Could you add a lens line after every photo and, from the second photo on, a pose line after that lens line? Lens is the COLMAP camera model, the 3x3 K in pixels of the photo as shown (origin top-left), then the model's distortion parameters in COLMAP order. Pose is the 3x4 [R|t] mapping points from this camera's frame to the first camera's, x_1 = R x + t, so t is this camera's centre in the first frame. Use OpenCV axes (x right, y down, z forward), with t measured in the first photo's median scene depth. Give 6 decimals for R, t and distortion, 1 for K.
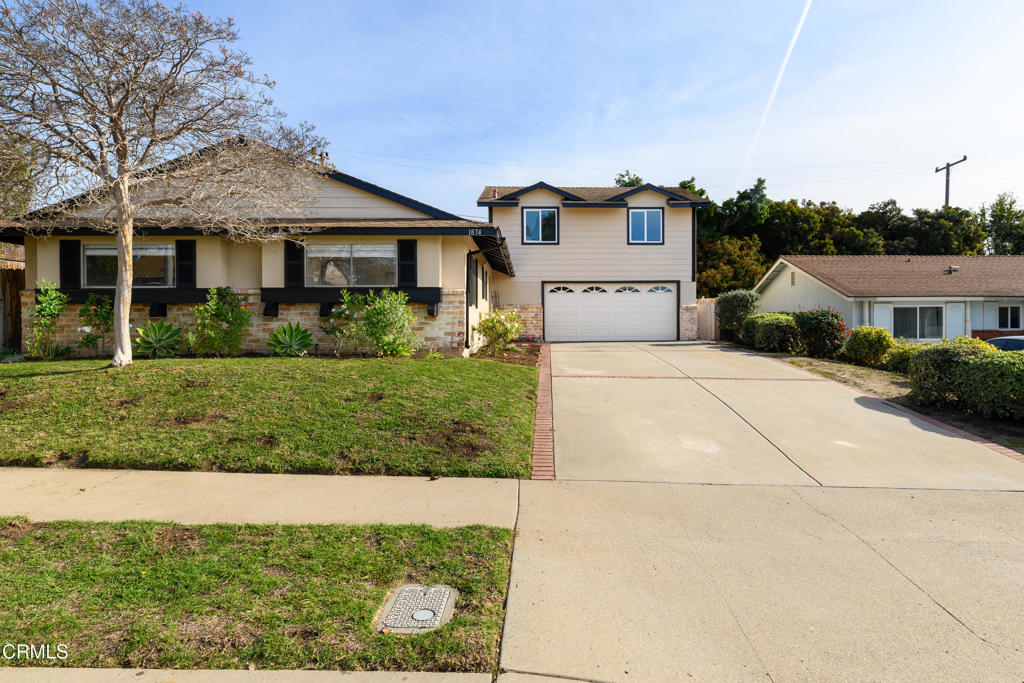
lens RADIAL K [[554.8, 0, 512.0], [0, 554.8, 341.5], [0, 0, 1]] dist [-0.002097, -0.000167]
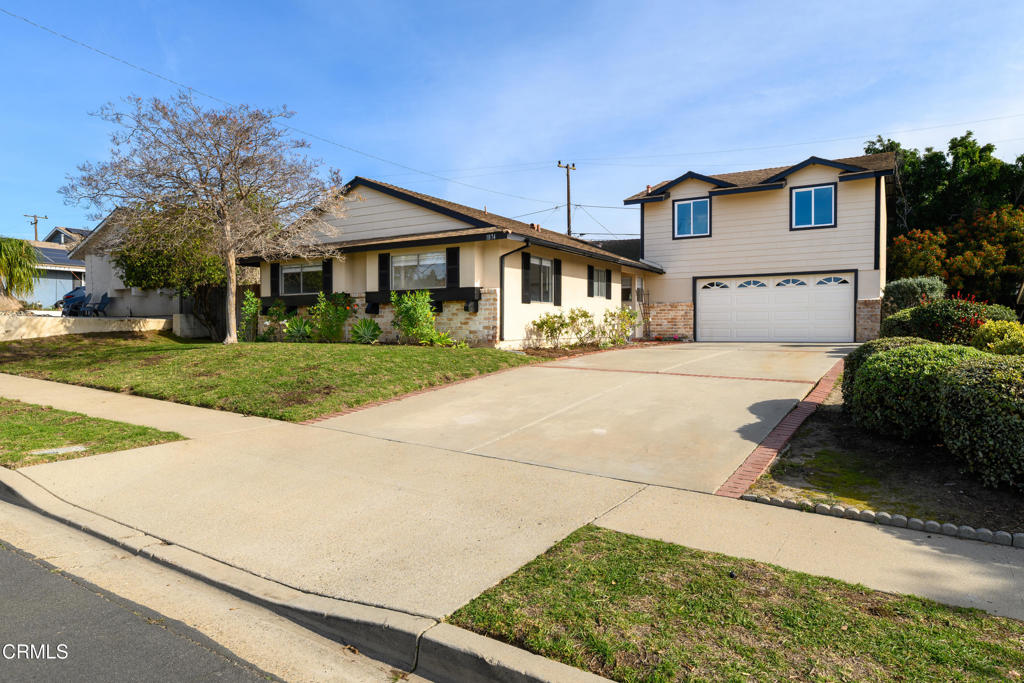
lens RADIAL K [[575.8, 0, 512.0], [0, 575.8, 341.5], [0, 0, 1]] dist [0.001634, 0.000023]
pose [[0.857906, 0.014483, -0.513603, 0.300744], [-0.019248, 0.999807, -0.003959, 0.010062], [0.513447, 0.013282, 0.858019, 0.009847]]
